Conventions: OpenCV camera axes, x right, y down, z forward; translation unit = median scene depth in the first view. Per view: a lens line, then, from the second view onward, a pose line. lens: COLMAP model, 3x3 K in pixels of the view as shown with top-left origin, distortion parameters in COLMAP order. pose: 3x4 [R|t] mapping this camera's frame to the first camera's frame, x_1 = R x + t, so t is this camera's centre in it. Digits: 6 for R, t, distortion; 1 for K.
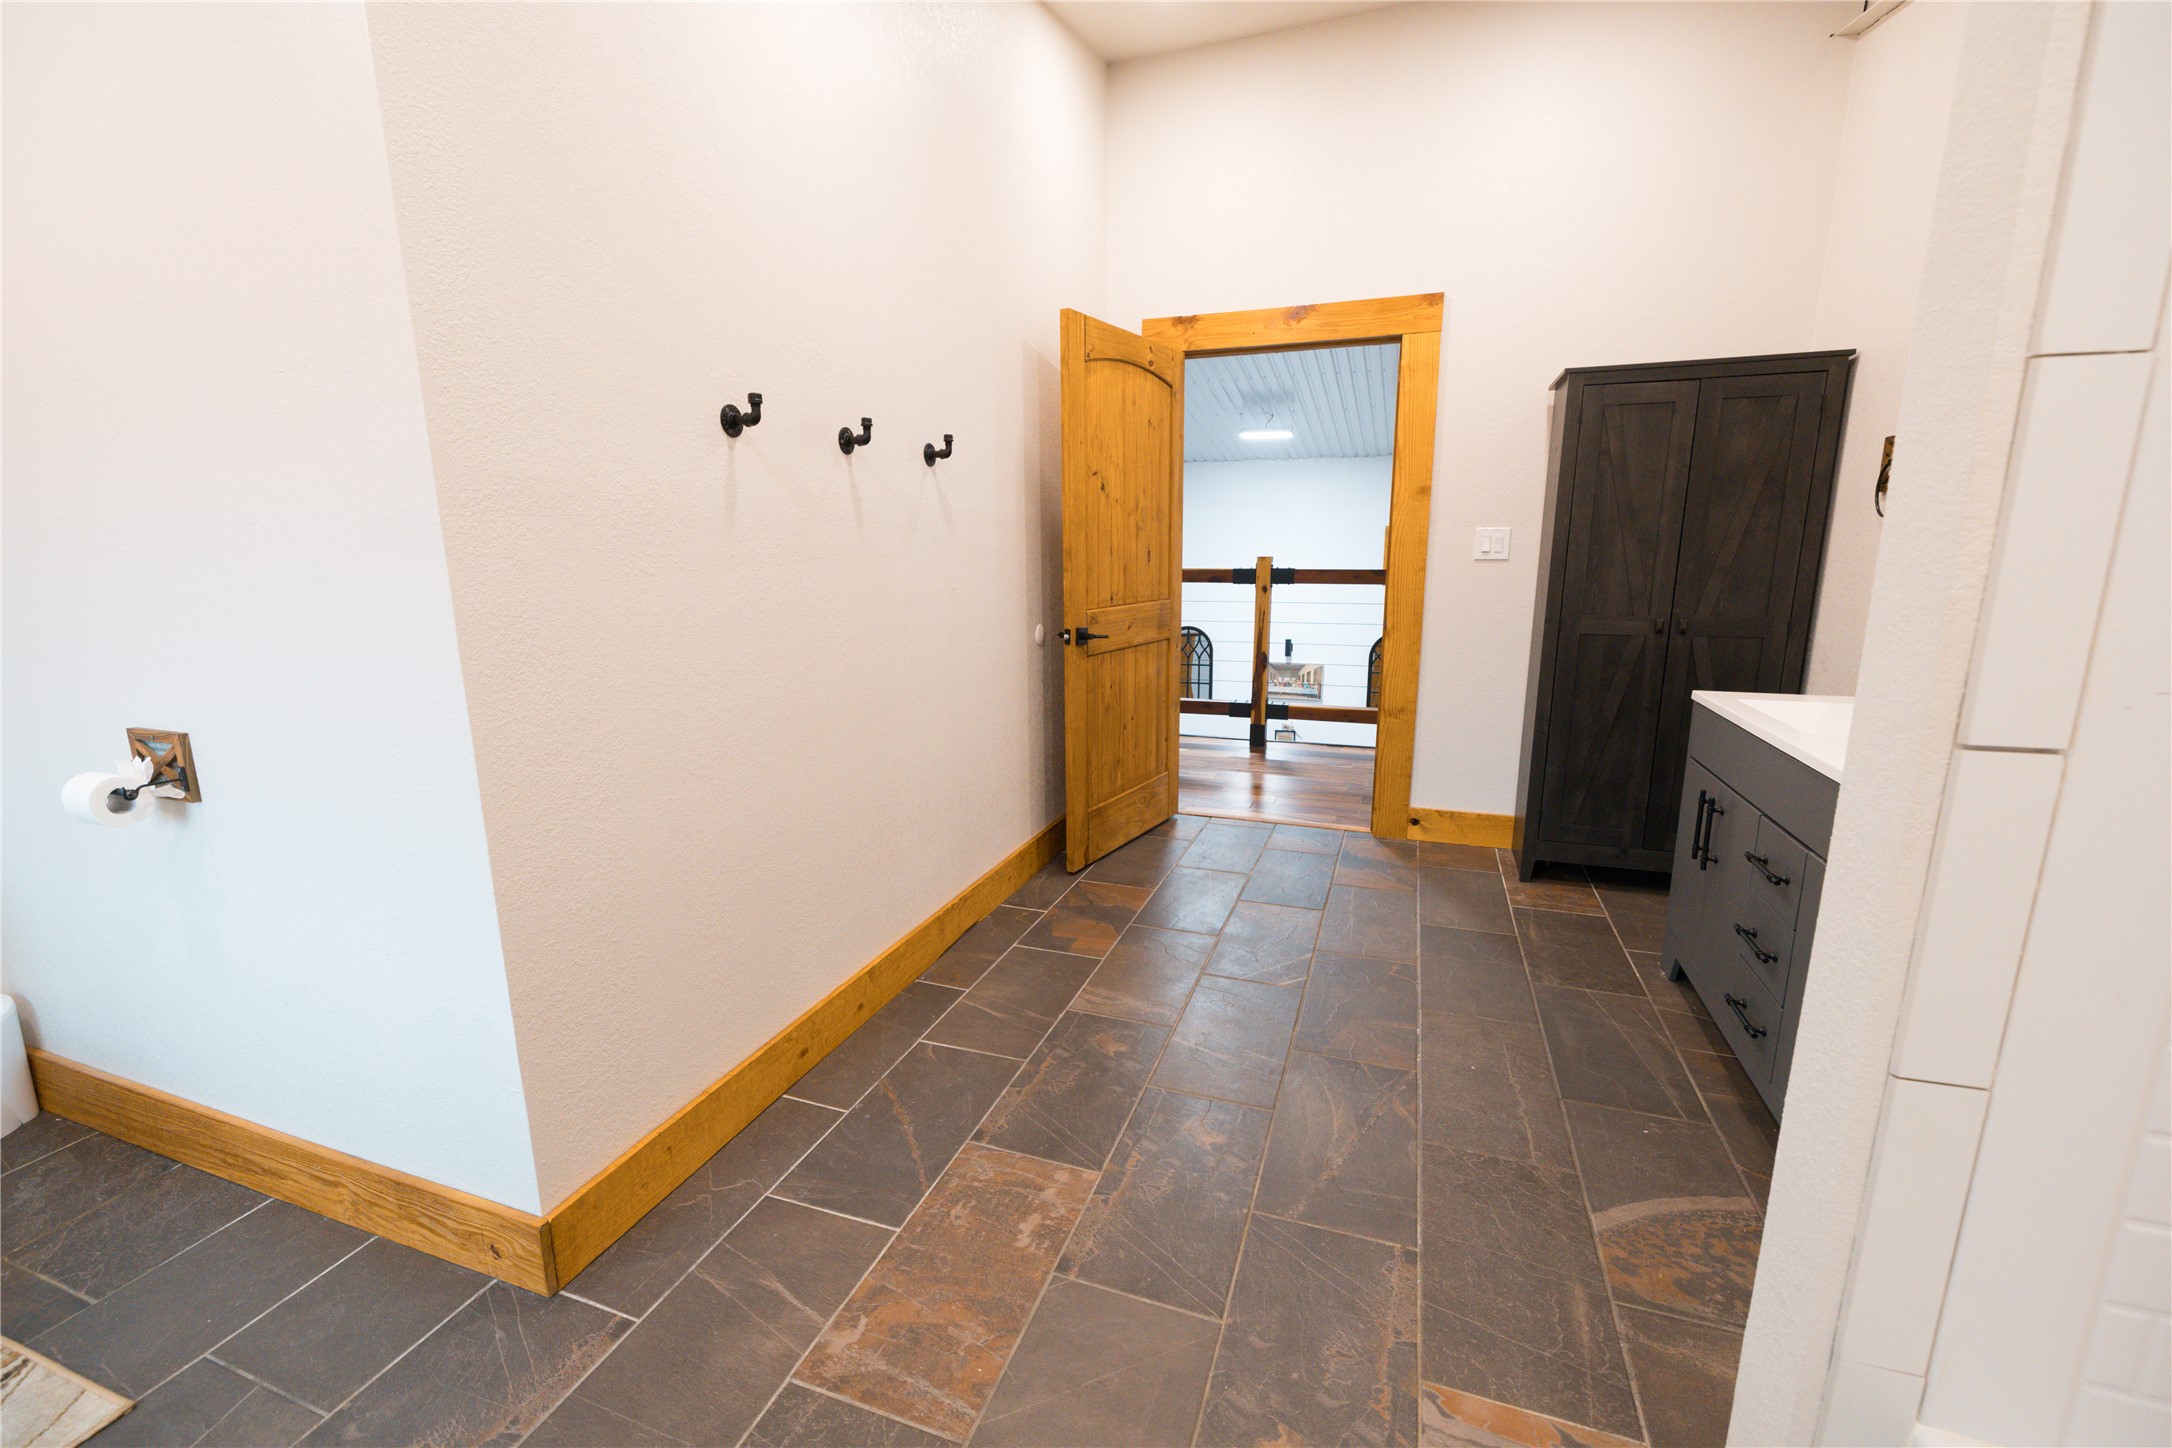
lens RADIAL K [[912.7, 0, 1080.3], [0, 912.7, 718.8], [0, 0, 1]] dist [-0.001713, -0.000067]
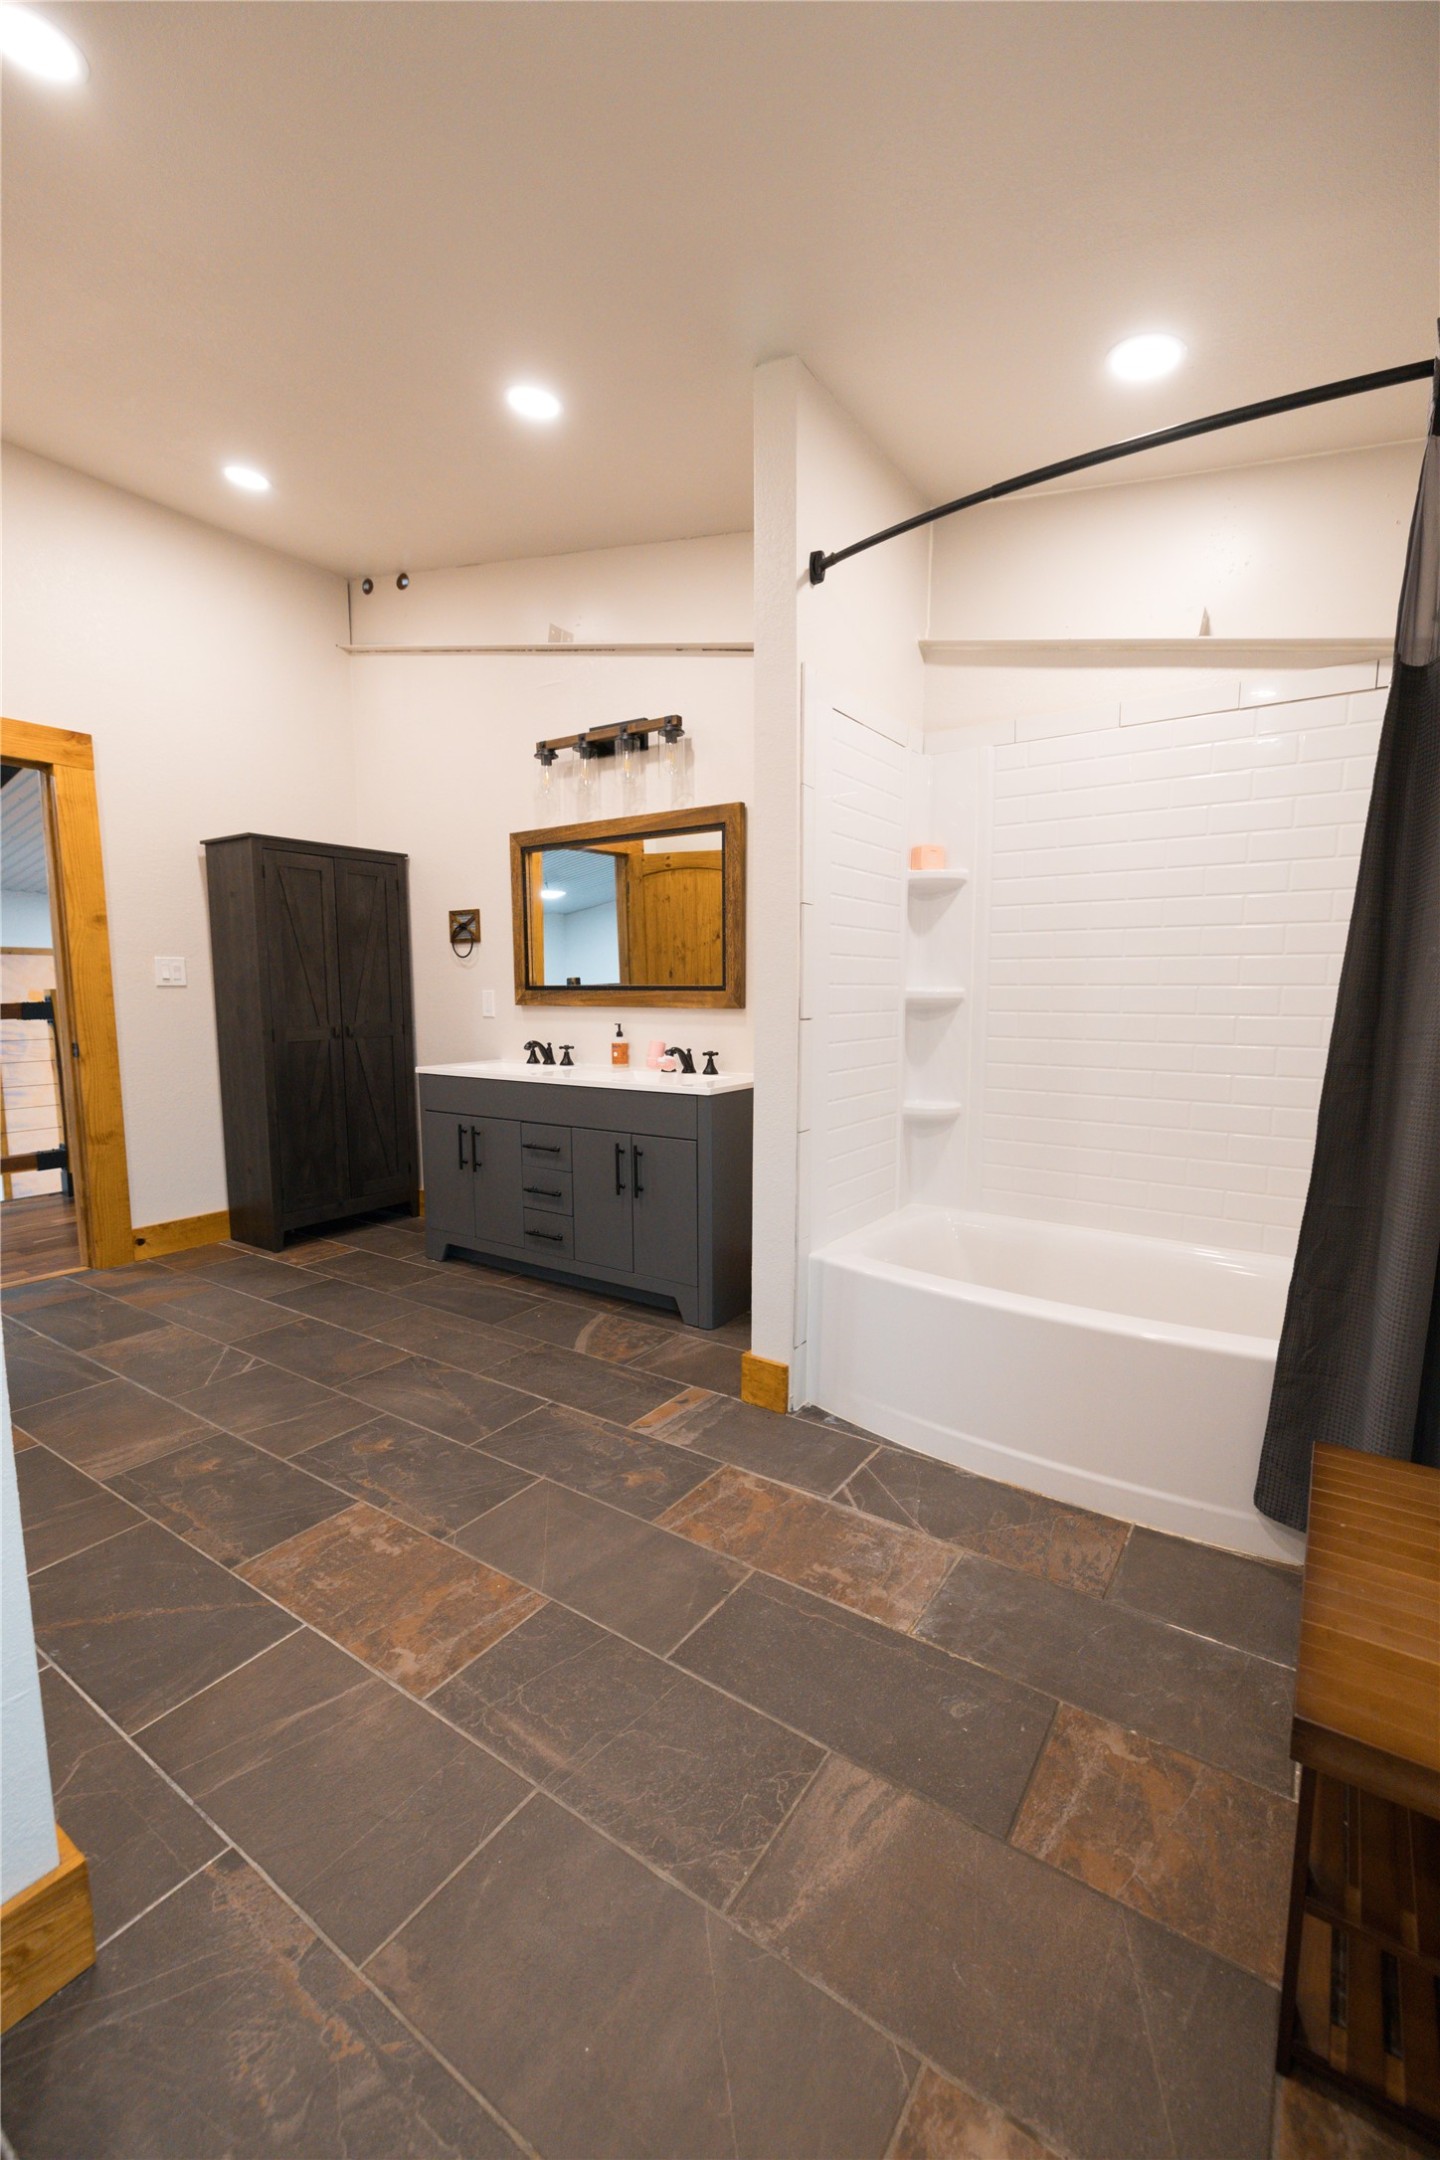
lens RADIAL K [[907.7, 0, 716.9], [0, 907.7, 1092.1], [0, 0, 1]] dist [-0.001713, -0.000067]
pose [[0.247783, -0.106808, 0.962910, -0.560481], [0.184096, 0.980986, 0.061440, 0.007129], [-0.951164, 0.162044, 0.262734, 0.125695]]
